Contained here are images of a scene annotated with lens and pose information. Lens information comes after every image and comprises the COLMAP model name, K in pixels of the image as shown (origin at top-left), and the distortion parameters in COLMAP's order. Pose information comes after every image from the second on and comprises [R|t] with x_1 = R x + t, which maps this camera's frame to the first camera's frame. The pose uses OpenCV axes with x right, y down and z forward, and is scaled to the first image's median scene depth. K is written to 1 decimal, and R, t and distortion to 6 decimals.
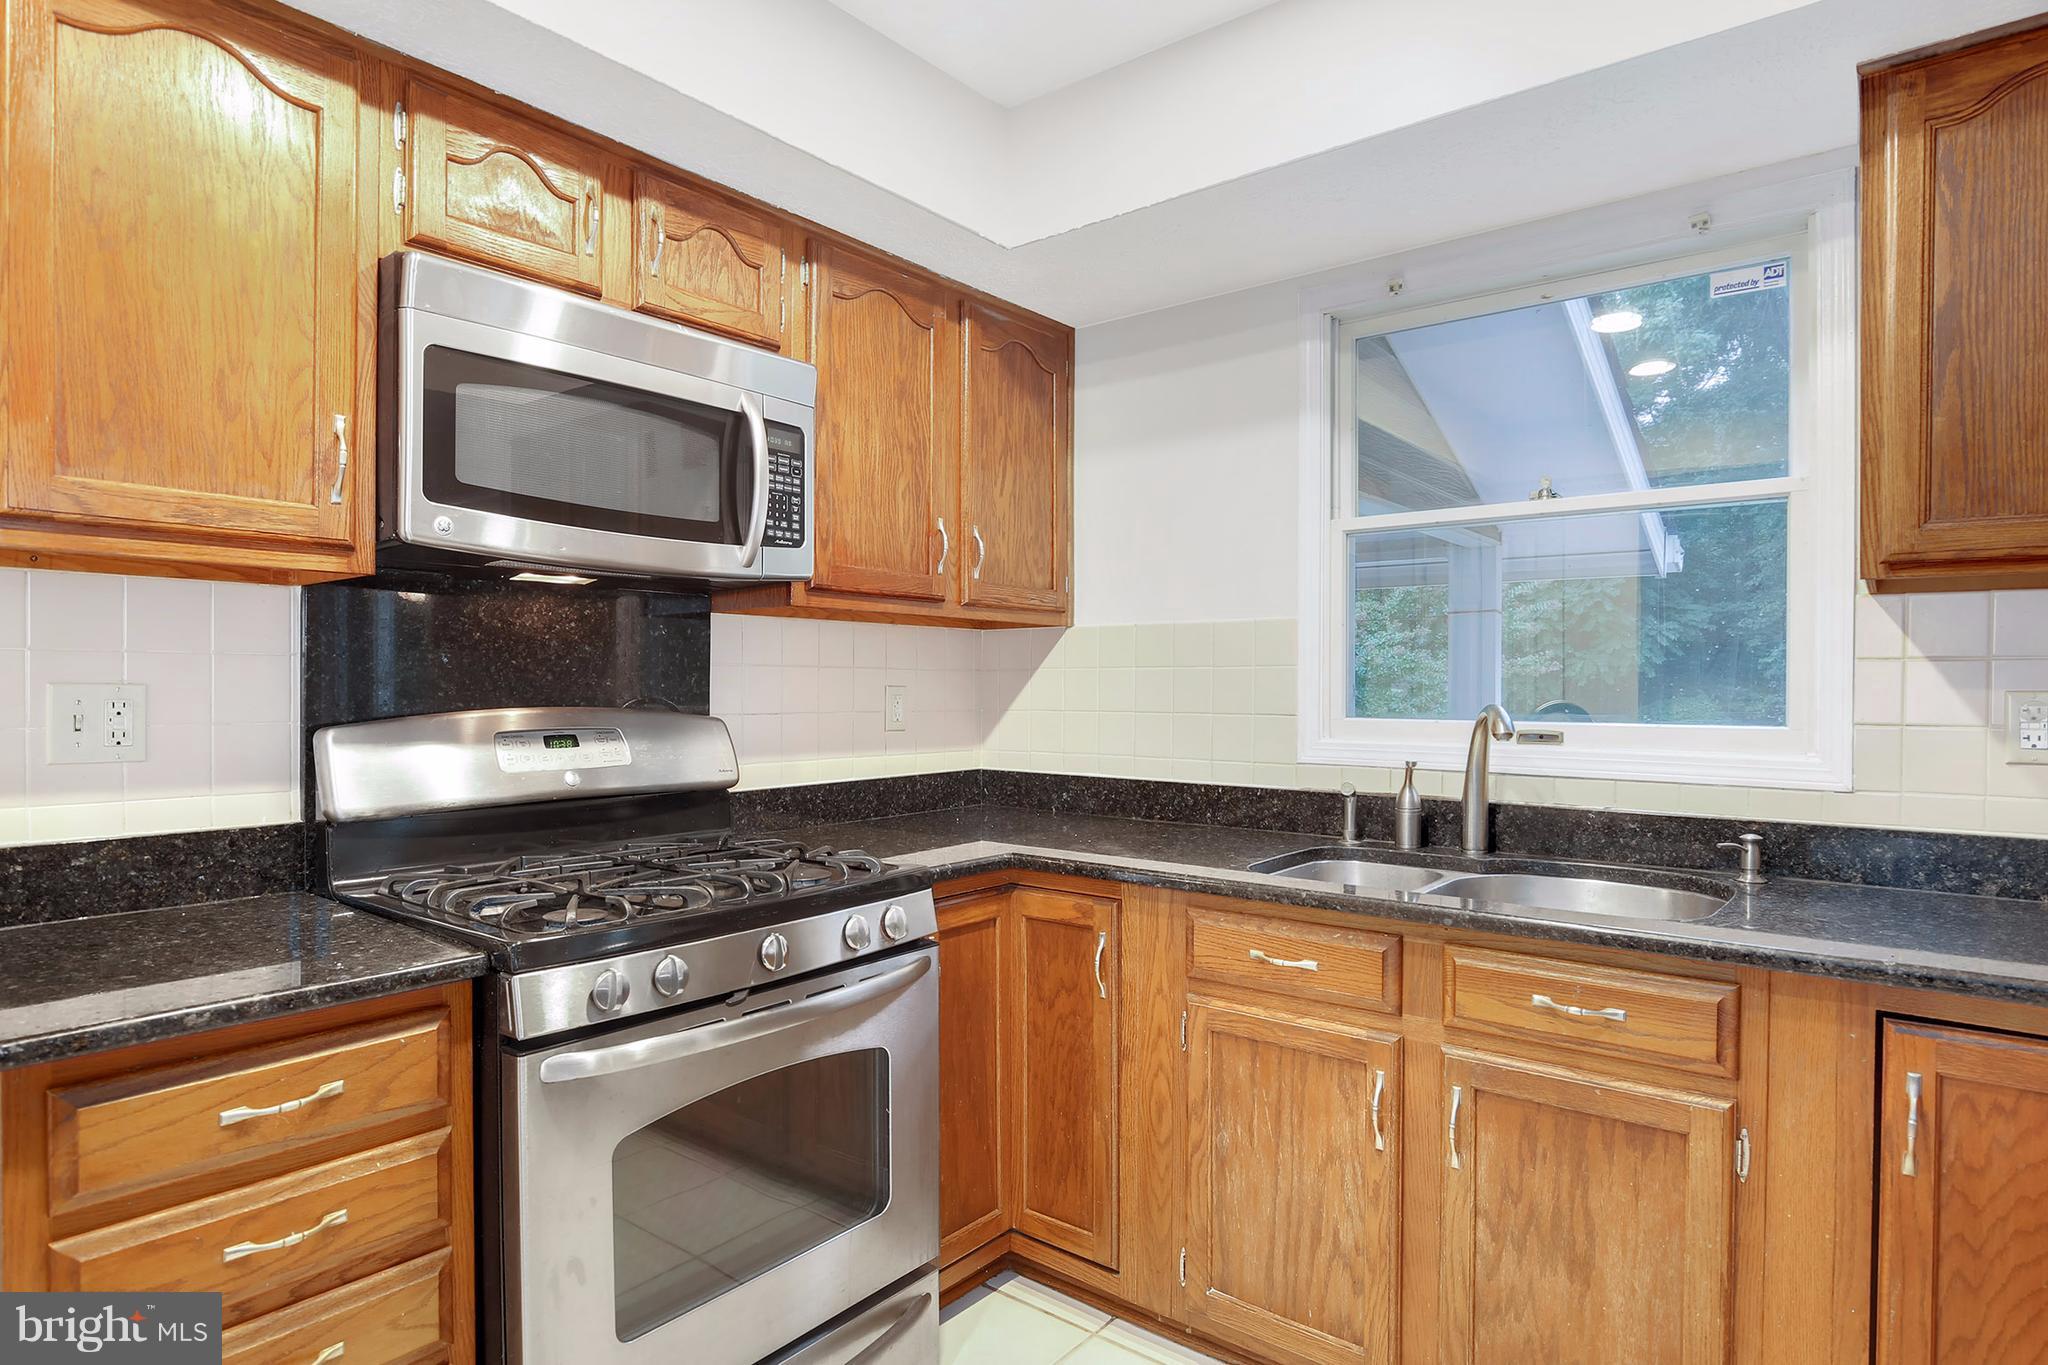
lens RADIAL K [[1113.4, 0, 1013.2], [0, 1113.4, 696.2], [0, 0, 1]] dist [-0.028201, 0.004316]
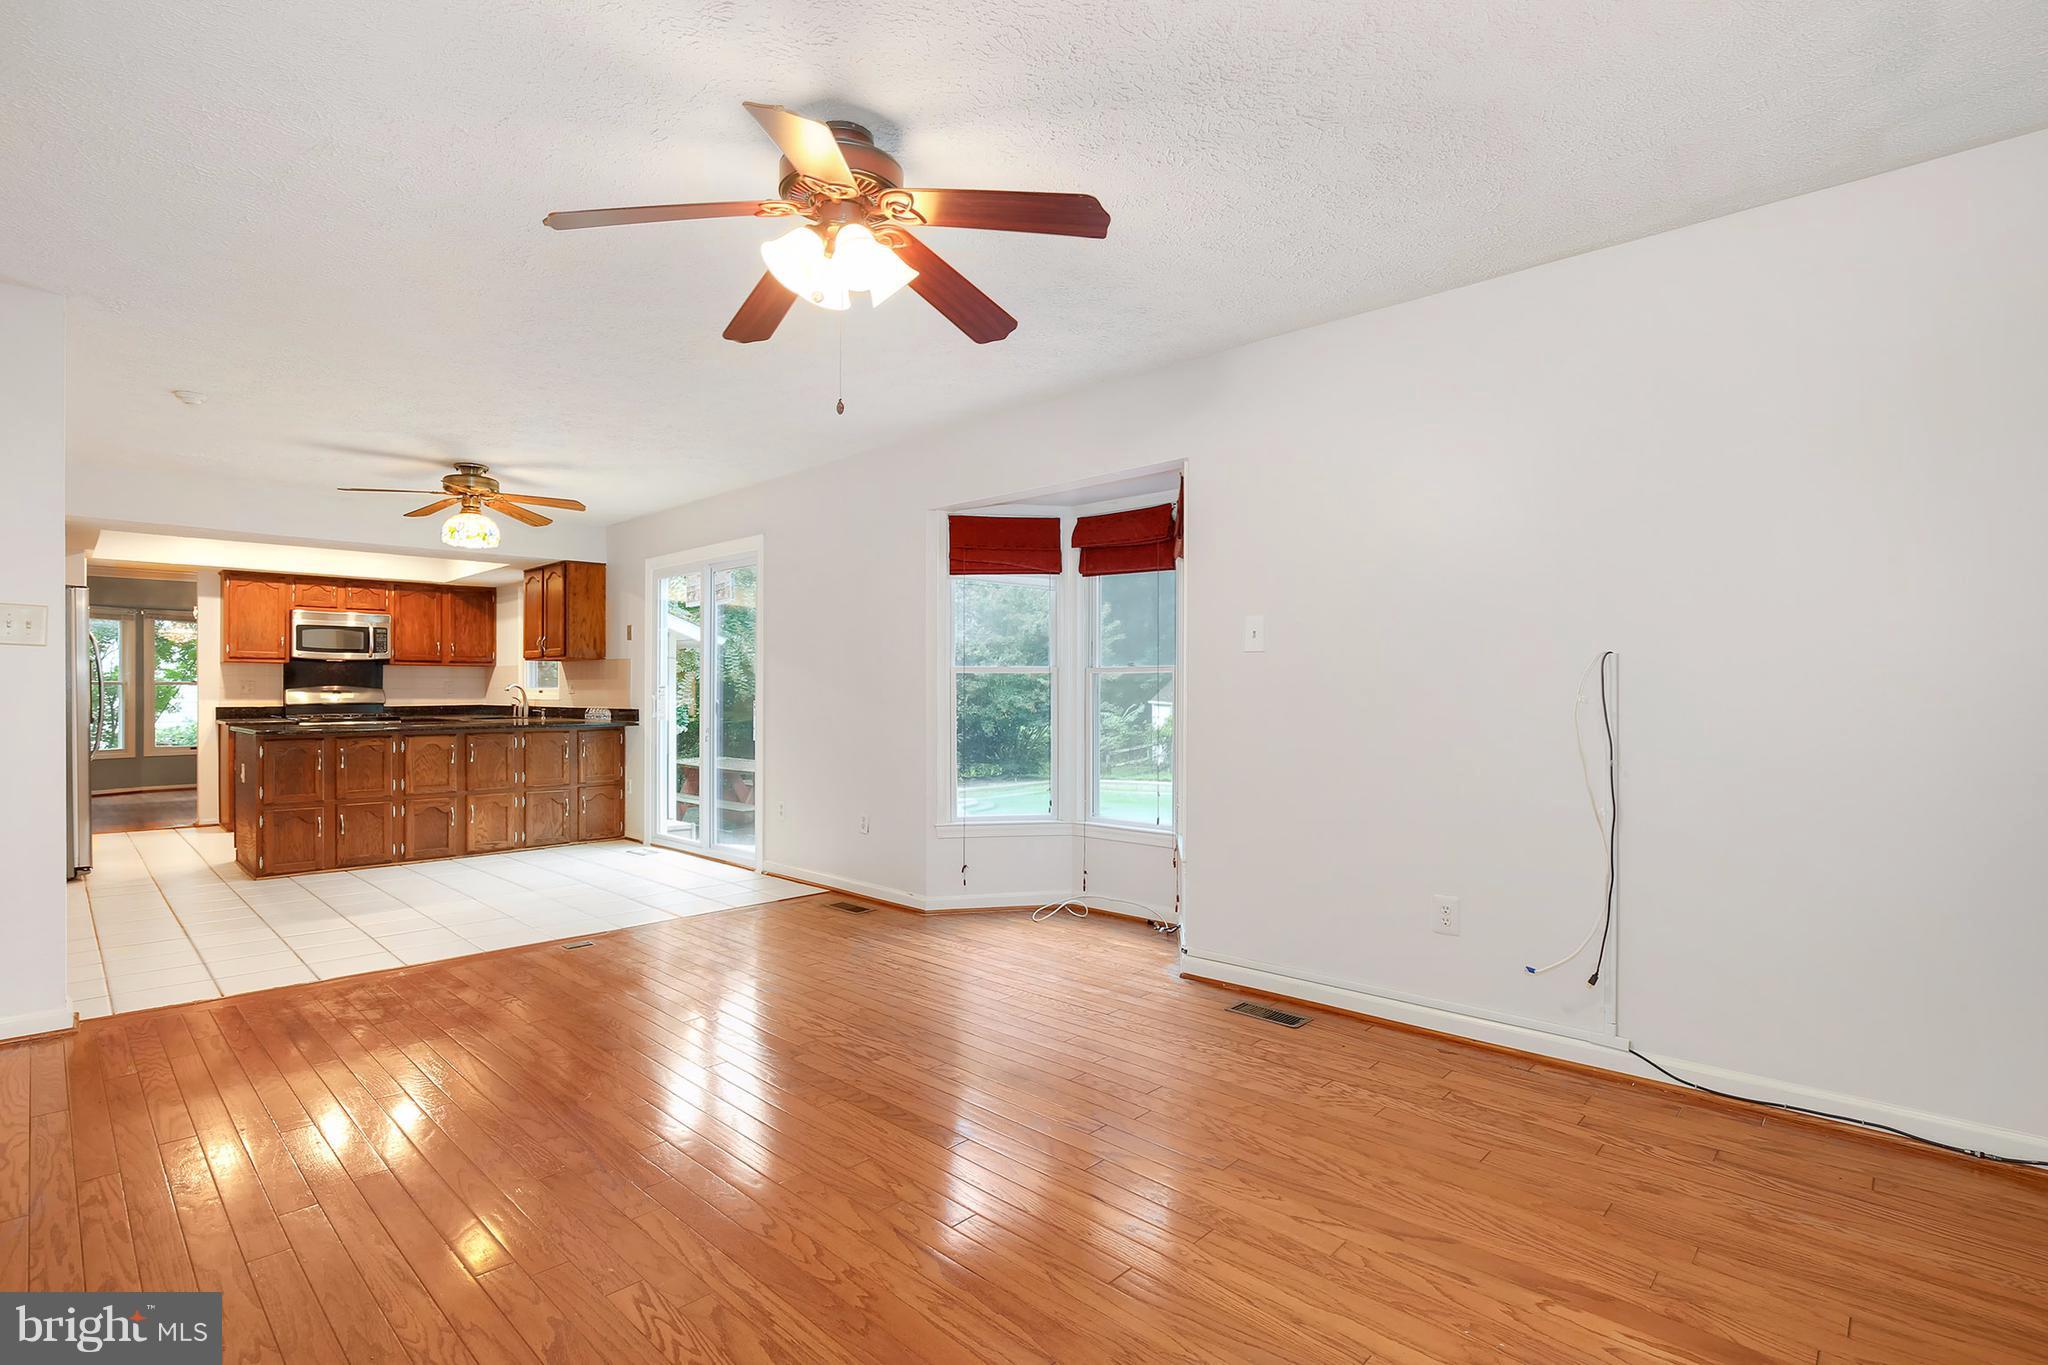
lens RADIAL K [[1003.5, 0, 1032.4], [0, 1003.5, 693.7], [0, 0, 1]] dist [-0.021646, 0.001928]
pose [[0.995000, -0.004566, -0.099768, 3.152382], [0.003880, 0.999967, -0.007068, 0.089753], [0.099797, 0.006646, 0.994986, -3.140200]]
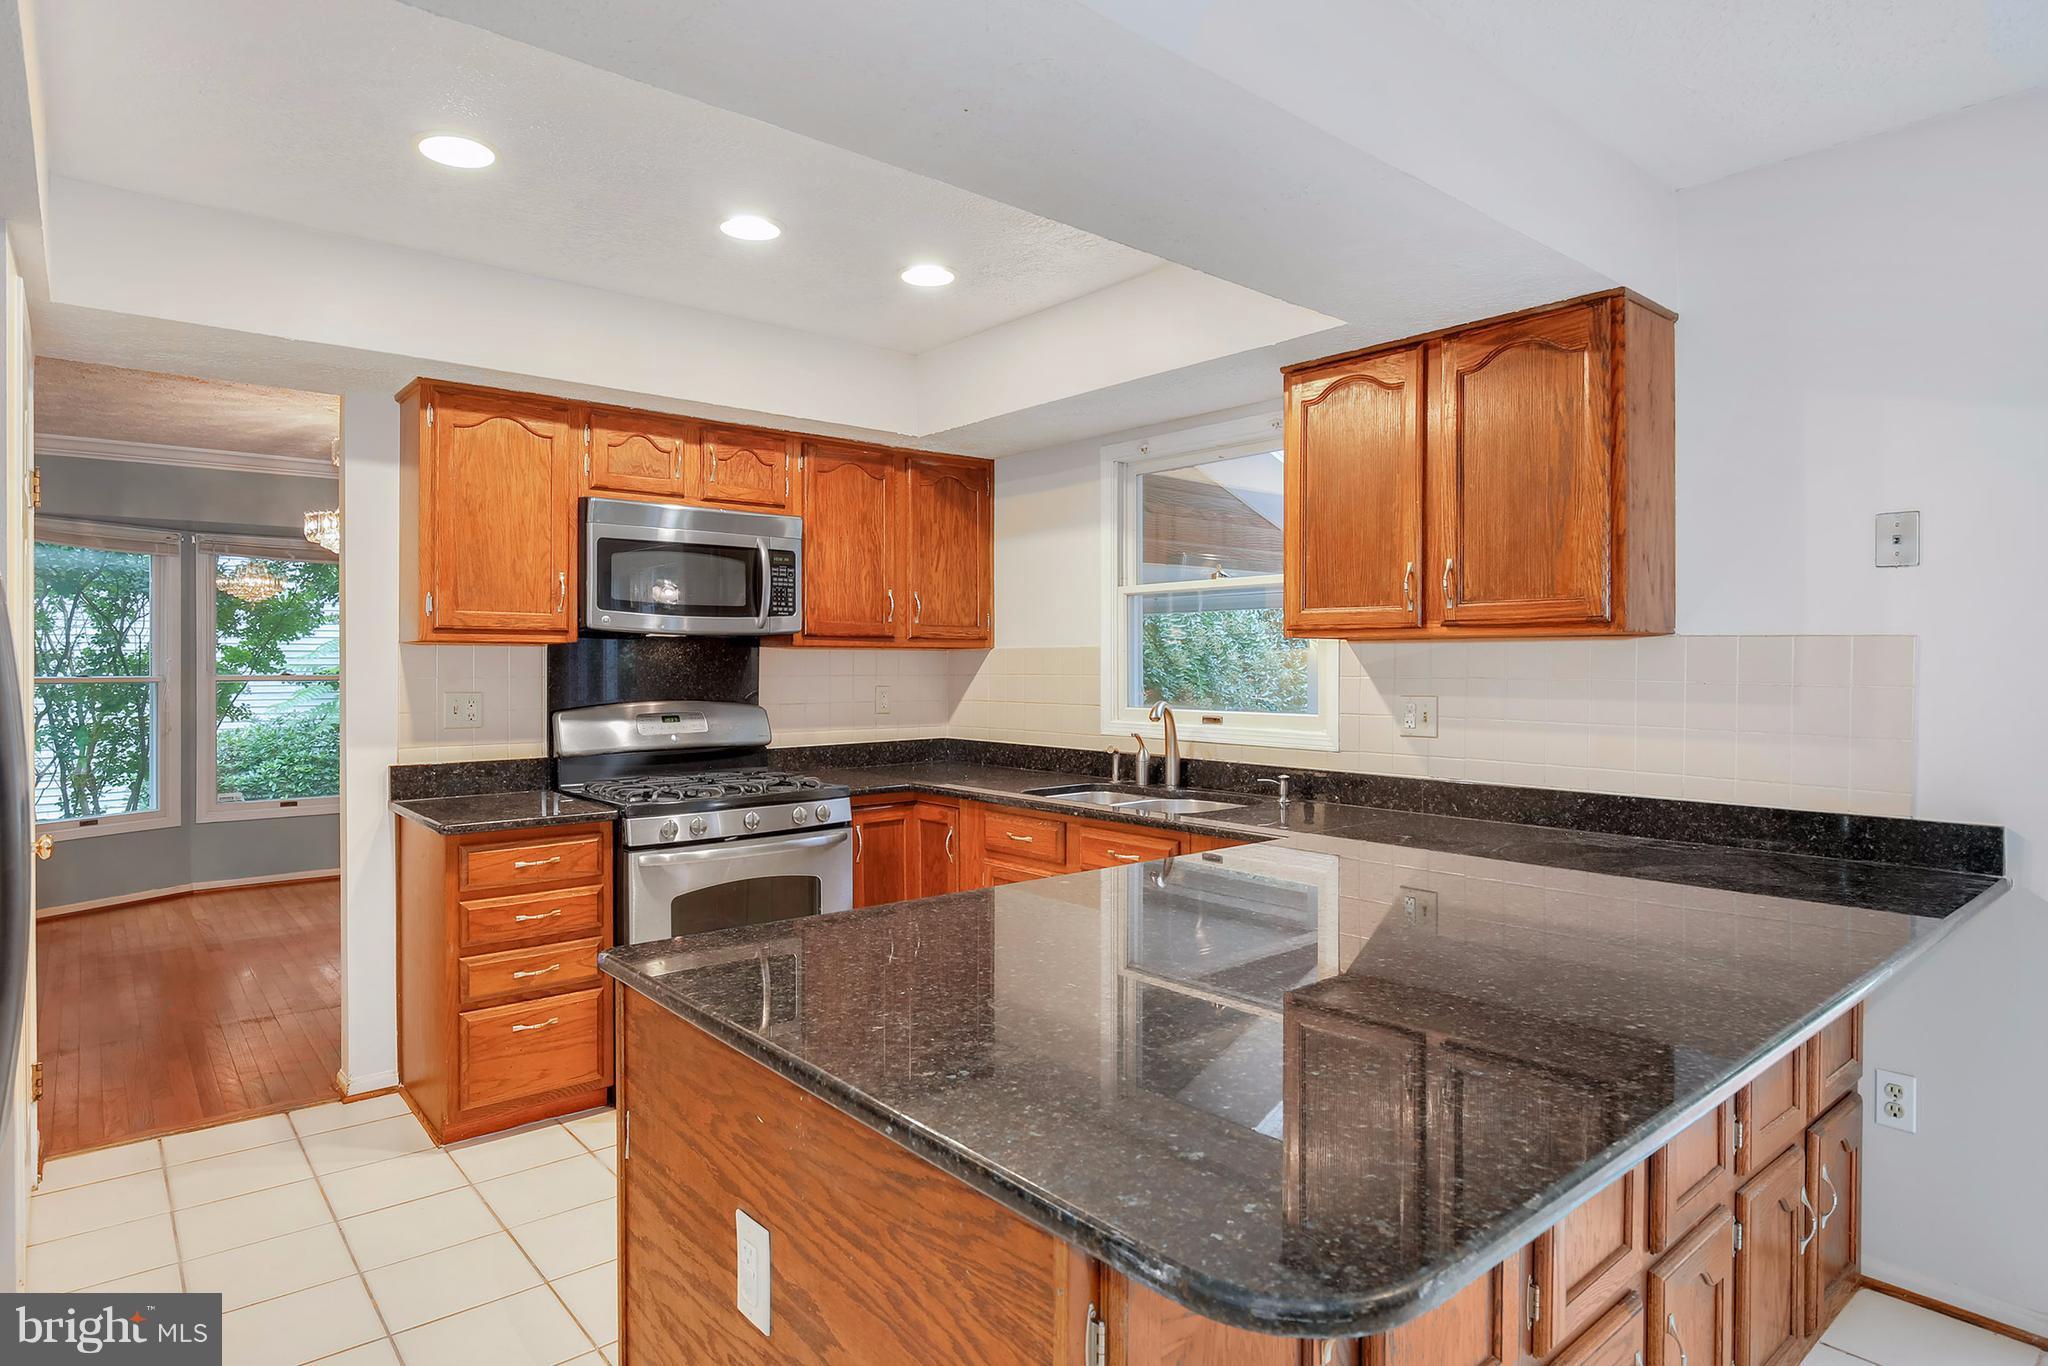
lens RADIAL K [[1113.4, 0, 1013.3], [0, 1113.4, 667.2], [0, 0, 1]] dist [-0.028201, 0.004316]
pose [[0.982399, -0.003395, -0.186763, 0.537375], [0.002273, 0.999978, -0.006218, -0.036050], [0.186780, 0.005684, 0.982385, -0.787655]]
